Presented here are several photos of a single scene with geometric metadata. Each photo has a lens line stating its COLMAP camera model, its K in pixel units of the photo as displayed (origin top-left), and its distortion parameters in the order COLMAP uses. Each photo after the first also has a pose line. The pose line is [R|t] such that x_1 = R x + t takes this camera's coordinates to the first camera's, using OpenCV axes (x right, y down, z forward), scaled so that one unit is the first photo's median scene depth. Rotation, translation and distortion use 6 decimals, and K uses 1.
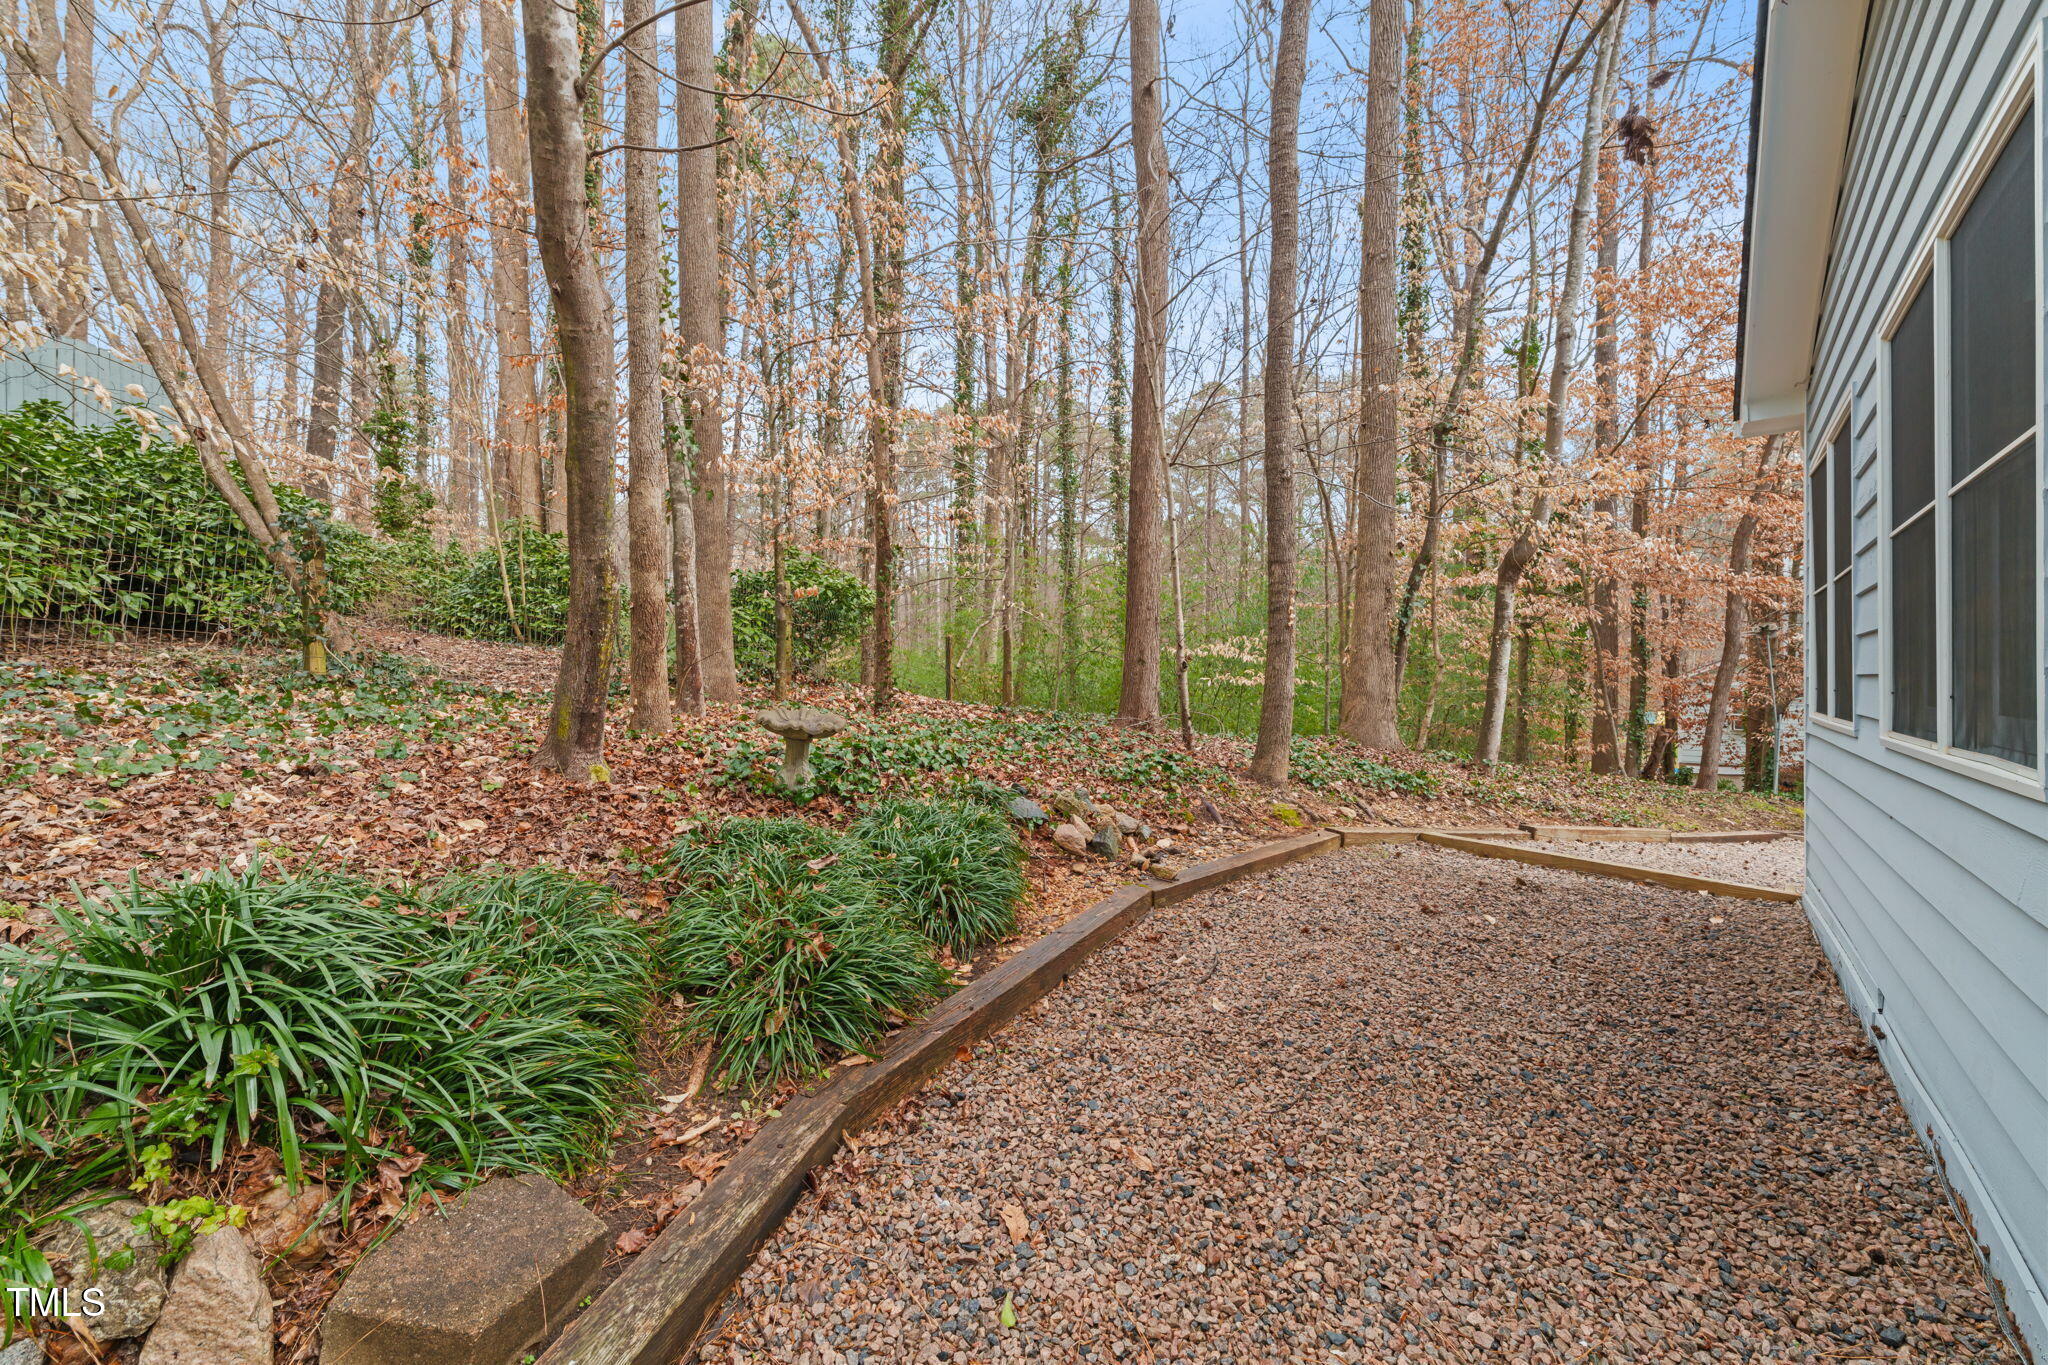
lens RADIAL K [[823.1, 0, 1013.3], [0, 823.1, 682.2], [0, 0, 1]] dist [0.002261, -0.000209]
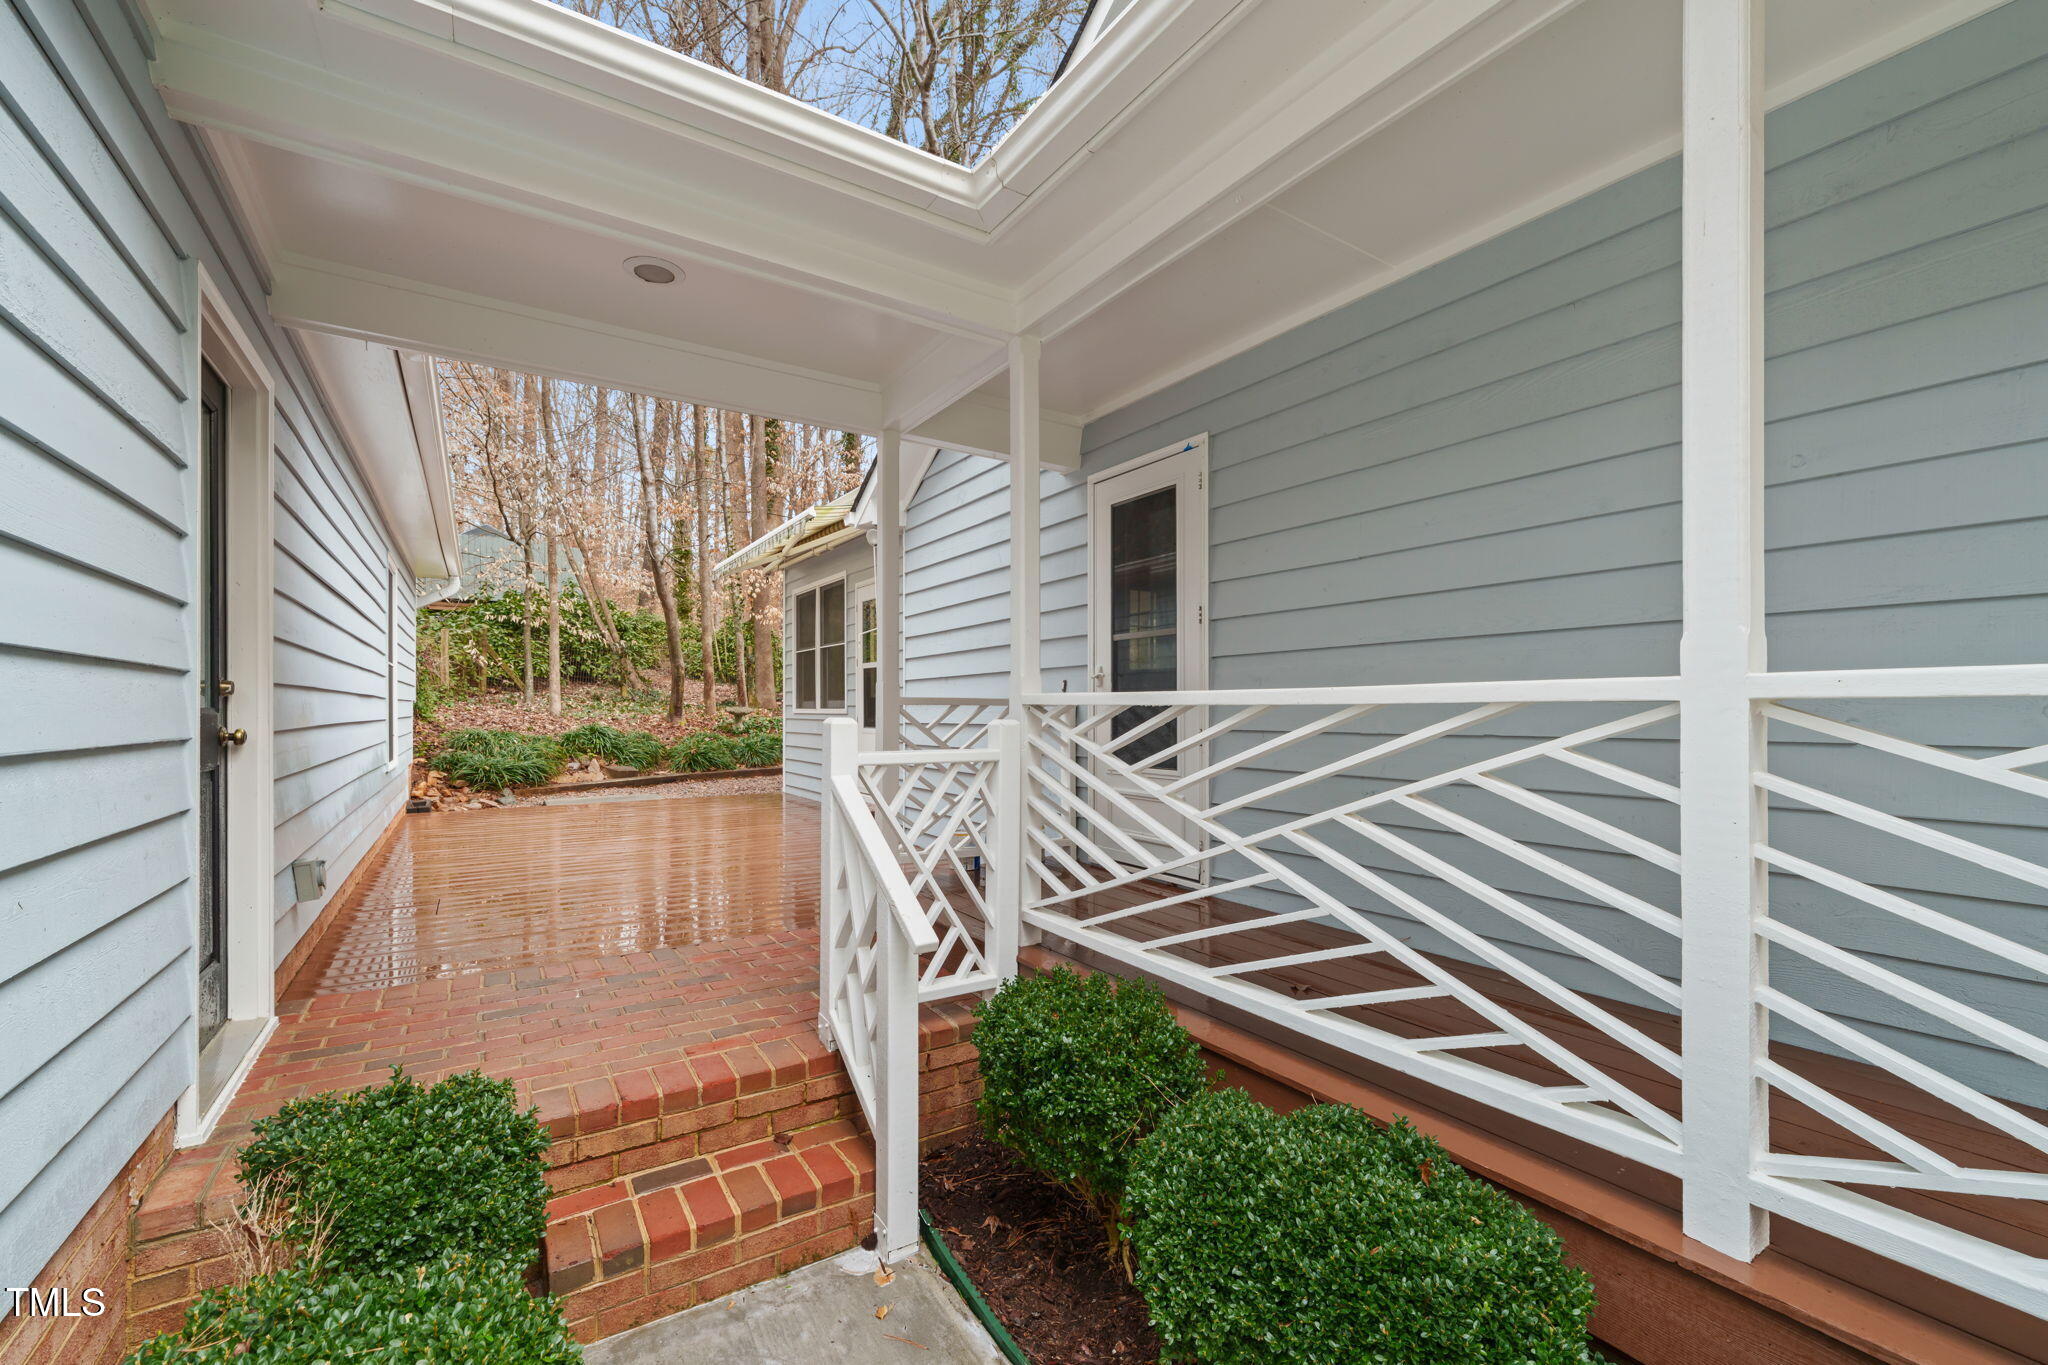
lens RADIAL K [[823.1, 0, 1013.3], [0, 823.1, 682.2], [0, 0, 1]] dist [0.002261, -0.000209]
pose [[0.954456, -0.009300, -0.298207, 1.710356], [-0.000304, 0.999483, -0.032143, 0.039741], [0.298352, 0.030770, 0.953960, -1.752534]]
